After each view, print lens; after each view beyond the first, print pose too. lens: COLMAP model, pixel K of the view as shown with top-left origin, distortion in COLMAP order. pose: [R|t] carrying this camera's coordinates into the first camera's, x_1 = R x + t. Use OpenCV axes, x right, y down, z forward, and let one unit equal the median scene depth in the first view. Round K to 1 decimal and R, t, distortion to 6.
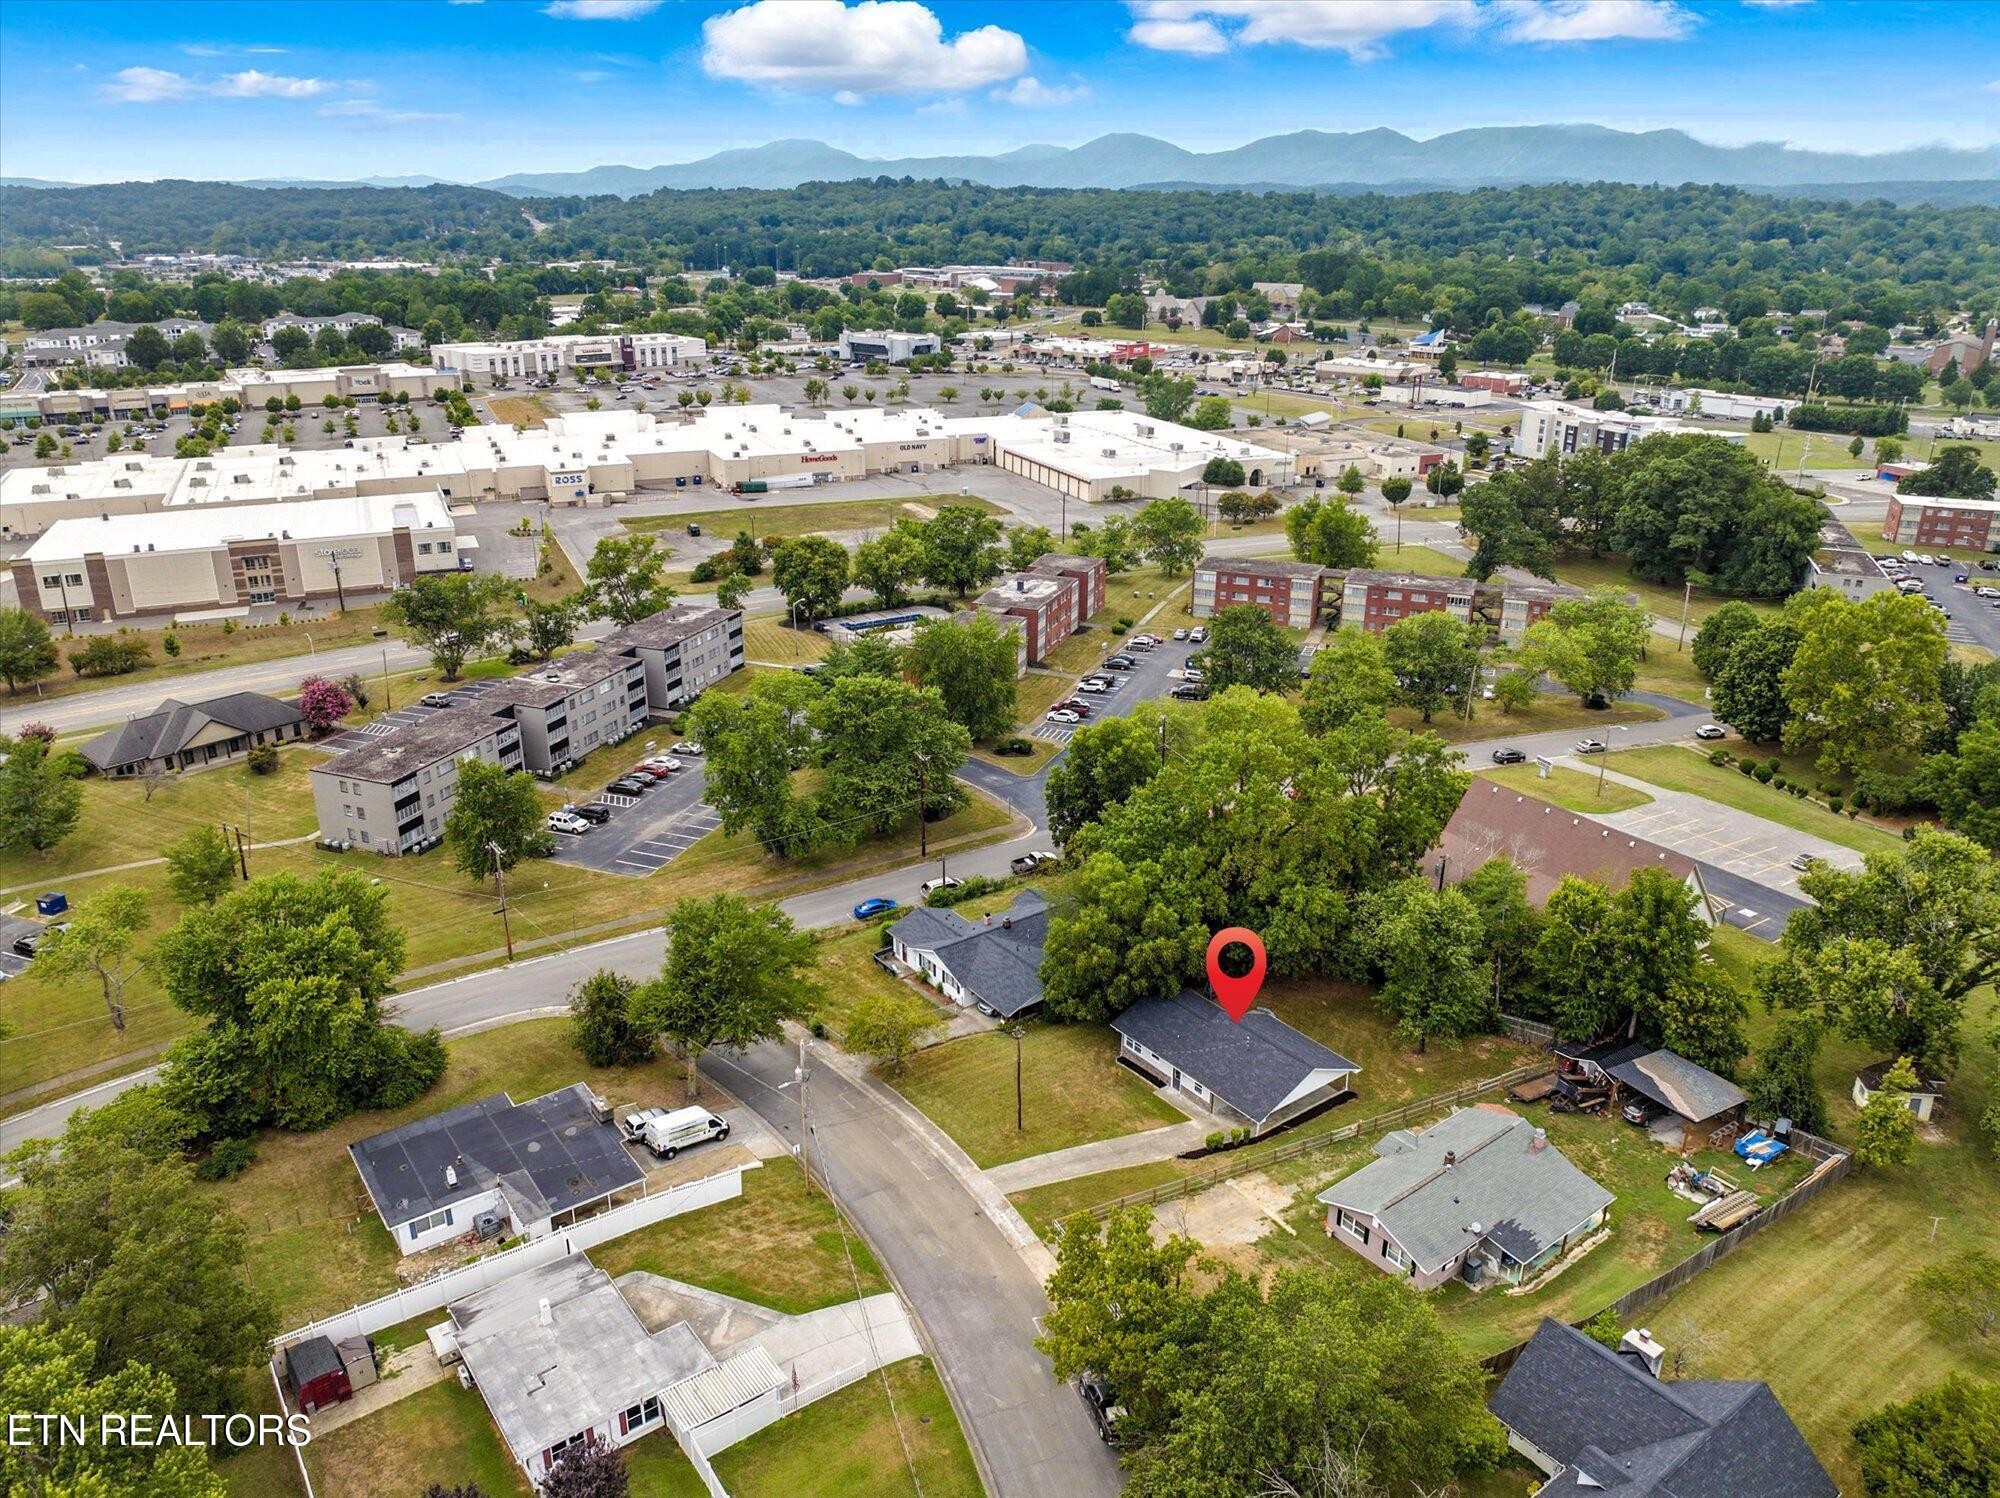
lens RADIAL K [[1400.1, 0, 1005.6], [0, 1400.1, 741.9], [0, 0, 1]] dist [-0.038876, 0.003634]
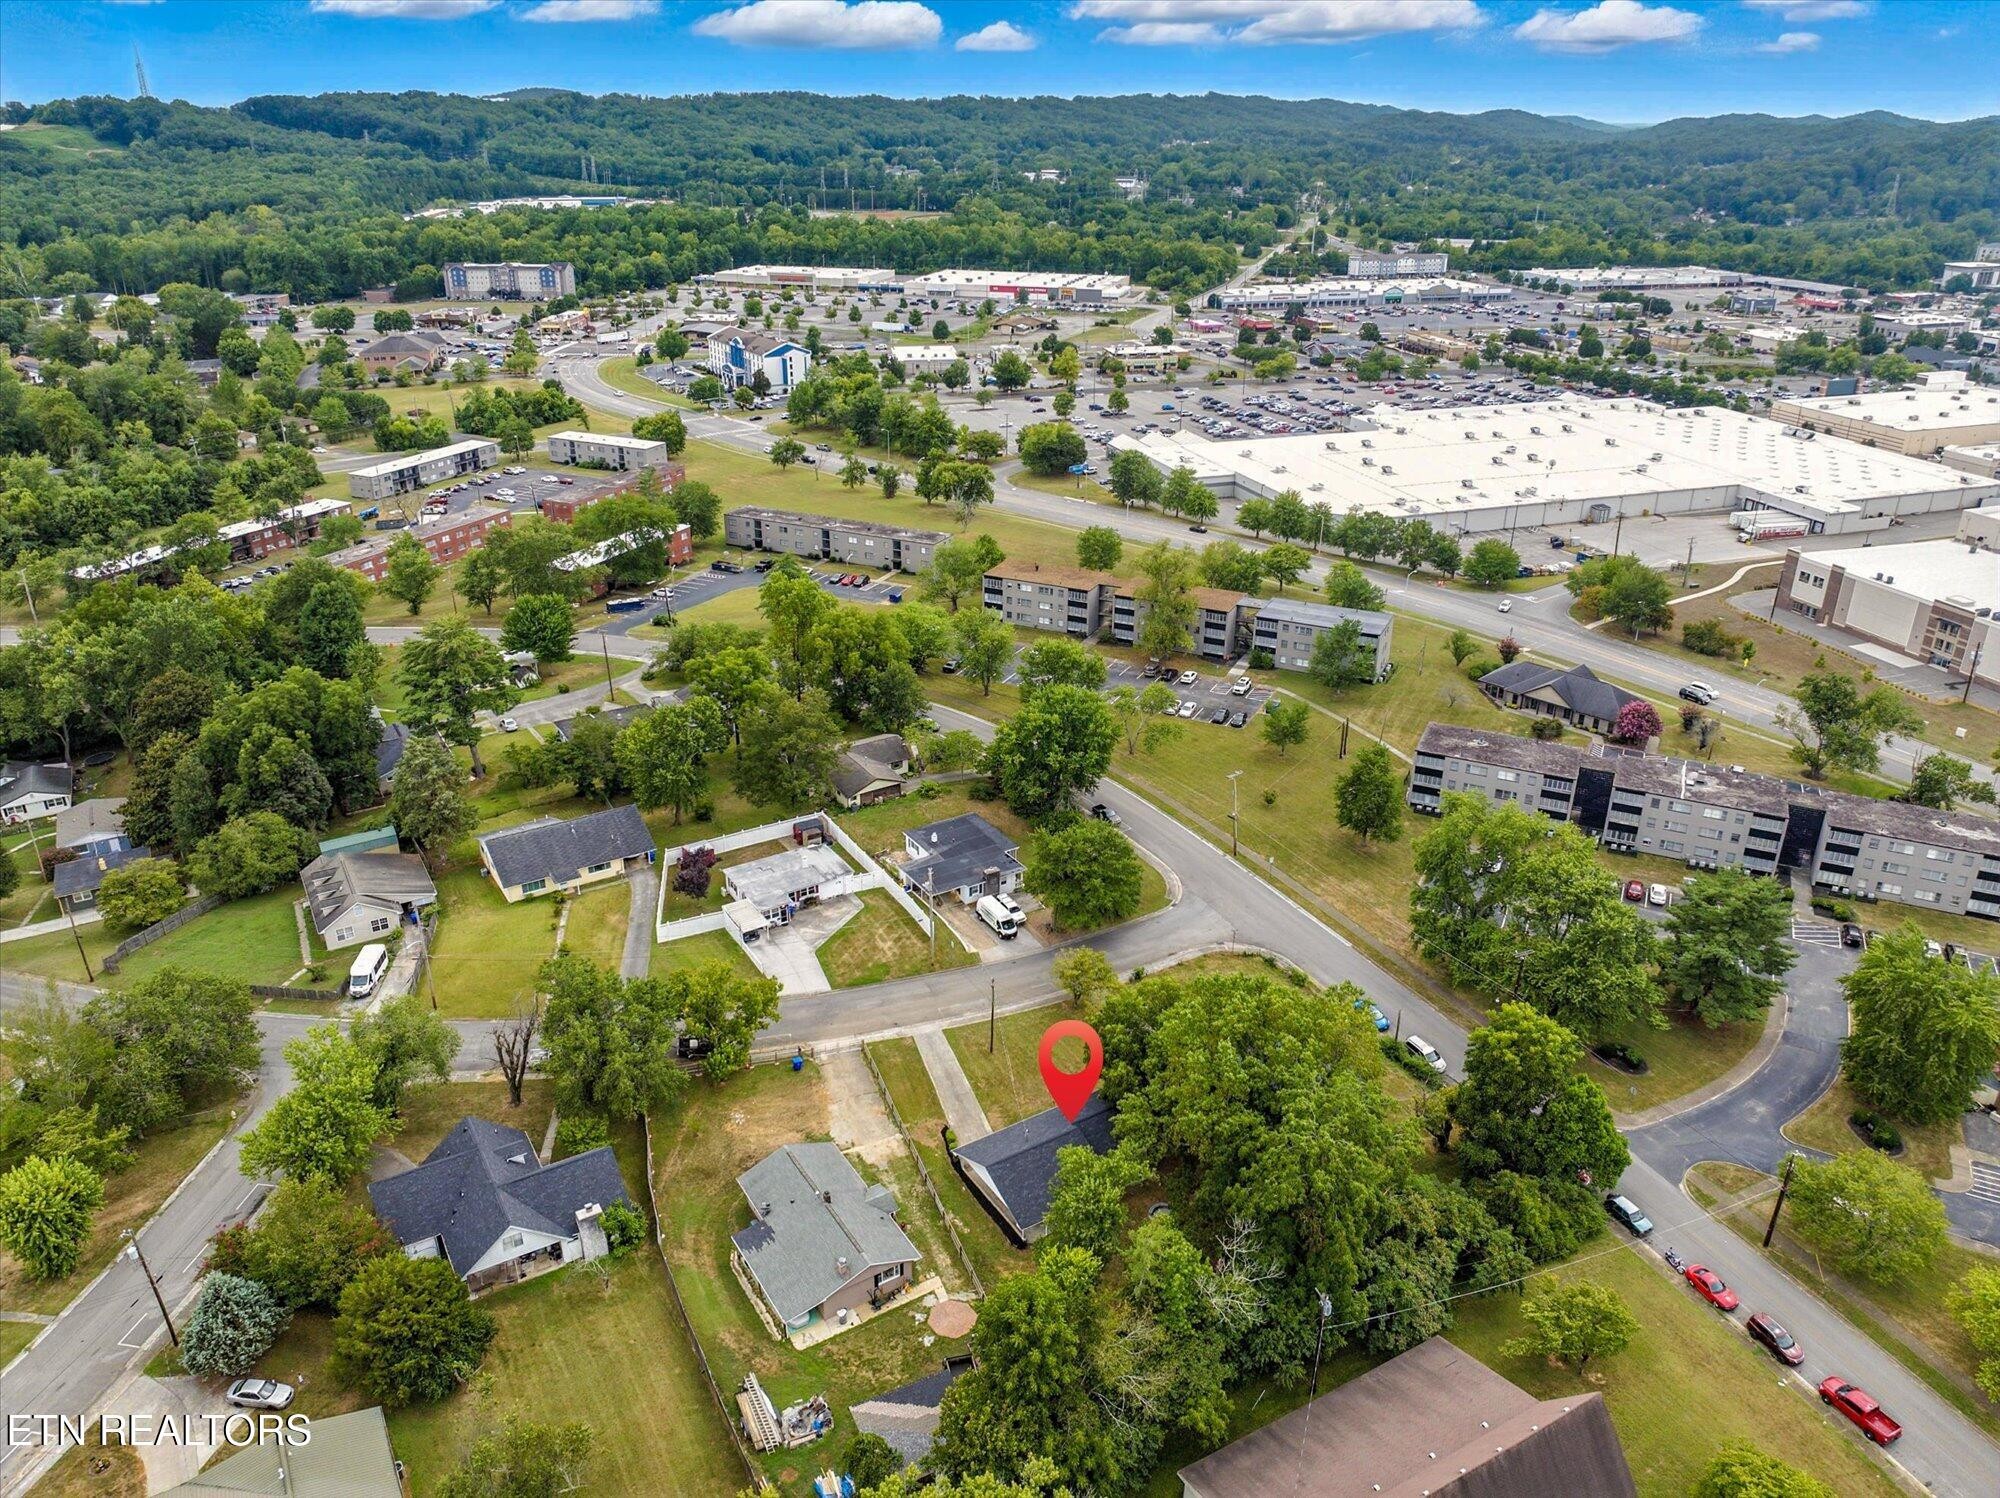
lens RADIAL K [[1400.1, 0, 1018.3], [0, 1400.1, 735.6], [0, 0, 1]] dist [-0.038876, 0.003634]
pose [[-0.077008, 0.399882, -0.913326, 0.467744], [-0.365417, 0.840984, 0.399019, -0.222016], [0.927653, 0.364473, 0.081361, 0.330206]]
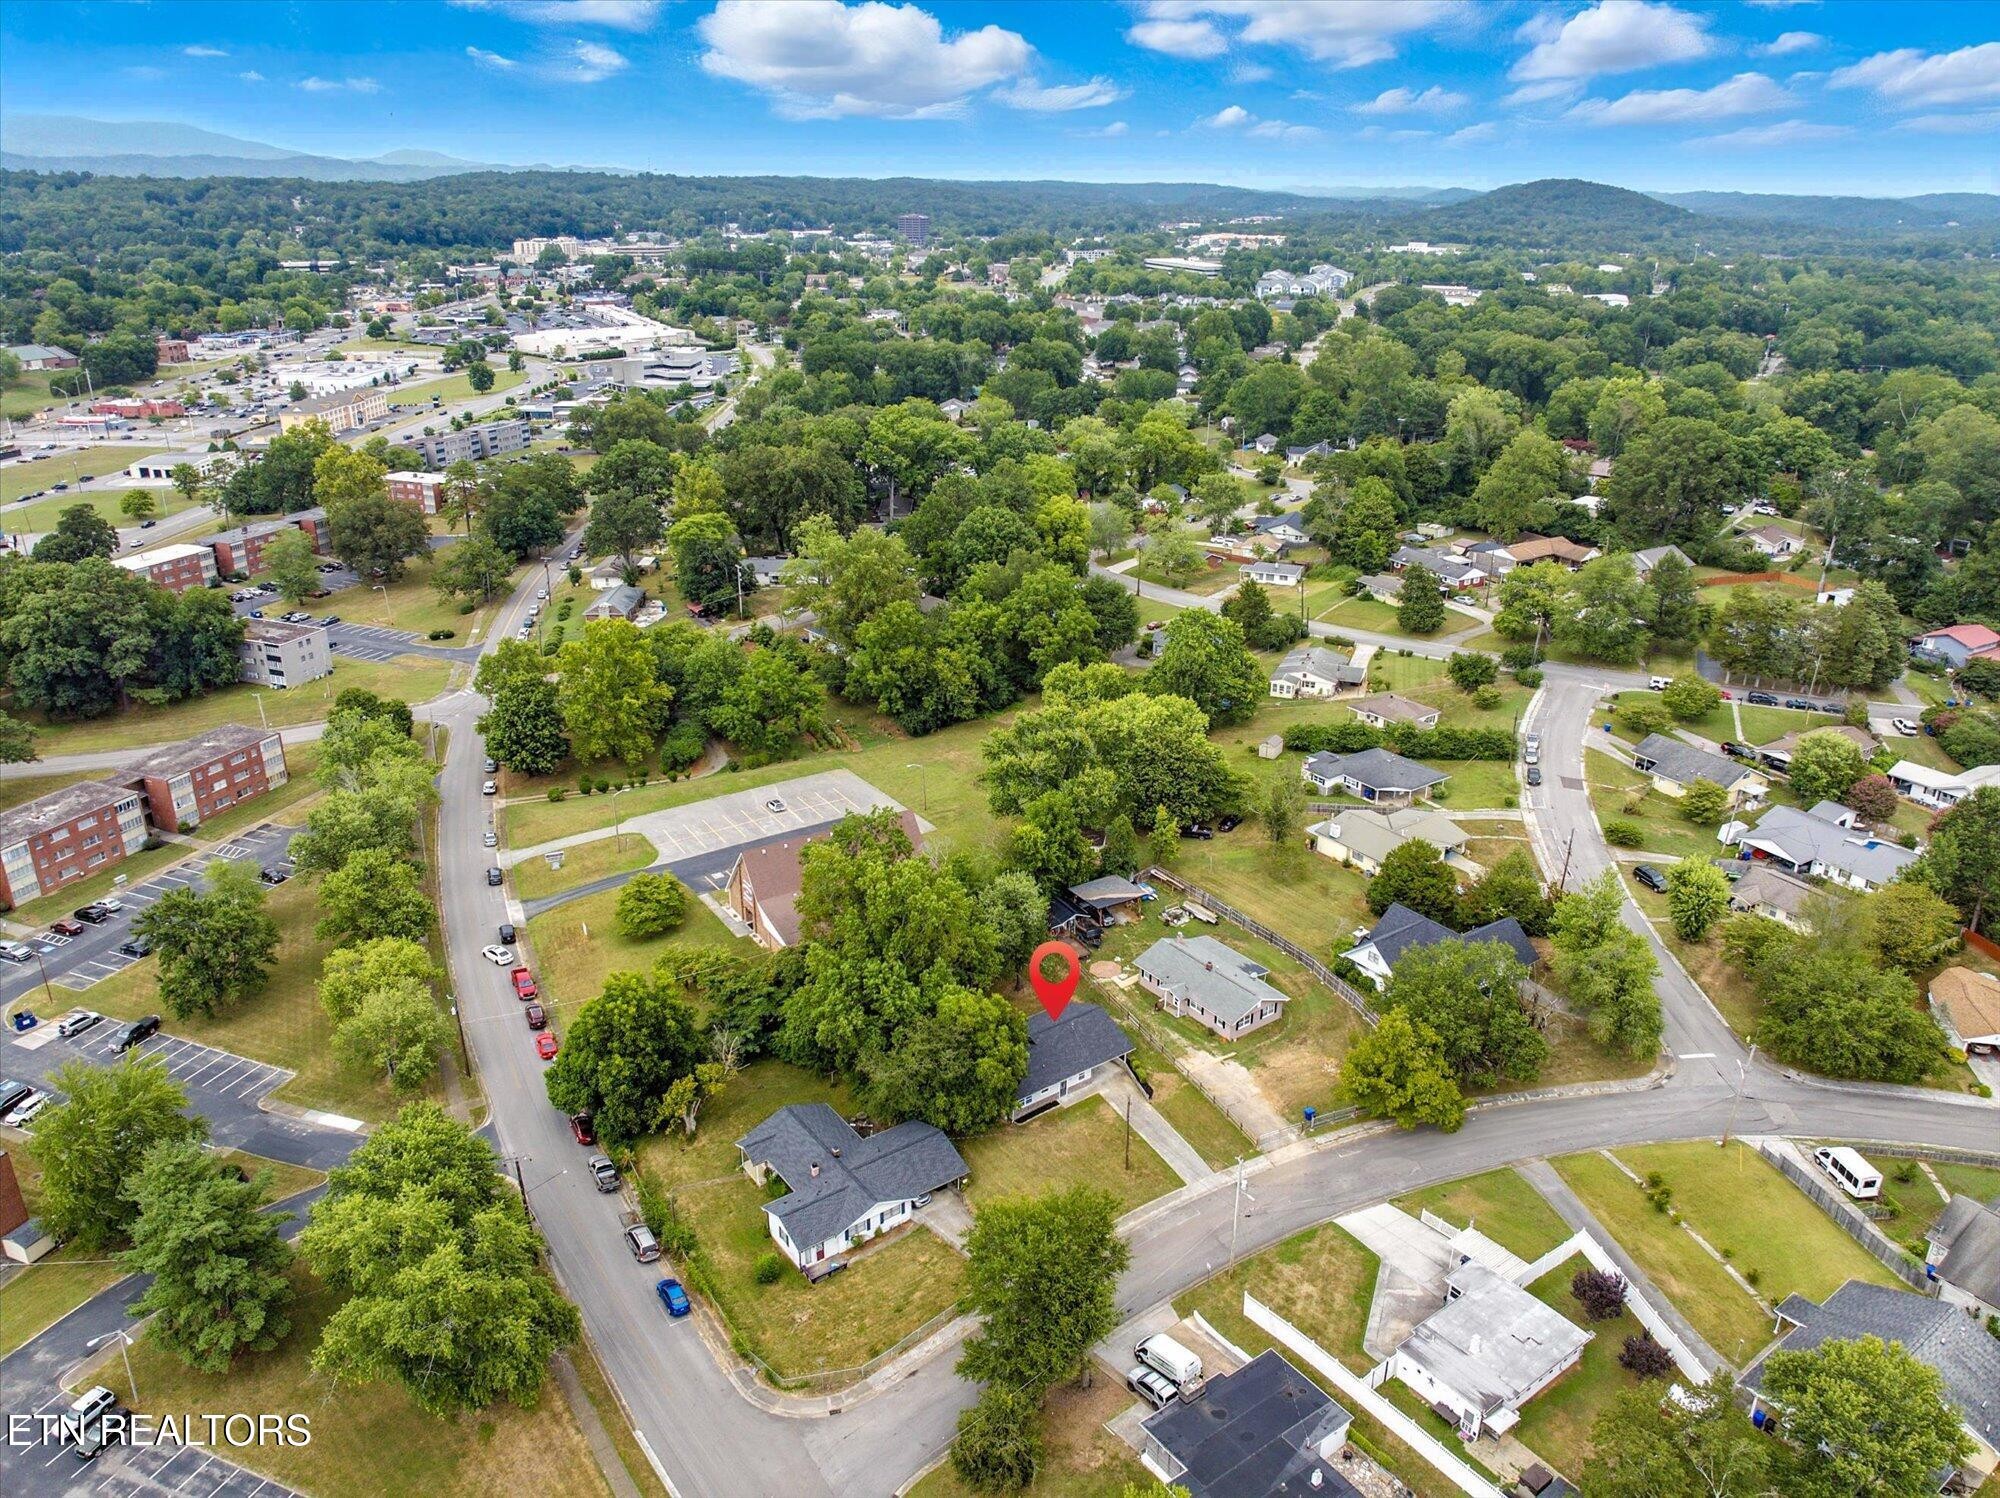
lens RADIAL K [[1400.1, 0, 1002.9], [0, 1400.1, 740.2], [0, 0, 1]] dist [-0.038876, 0.003634]
pose [[0.016589, -0.375743, 0.926575, -0.428653], [0.352823, 0.869289, 0.346196, -0.229291], [-0.935543, 0.321175, 0.146992, 0.325946]]
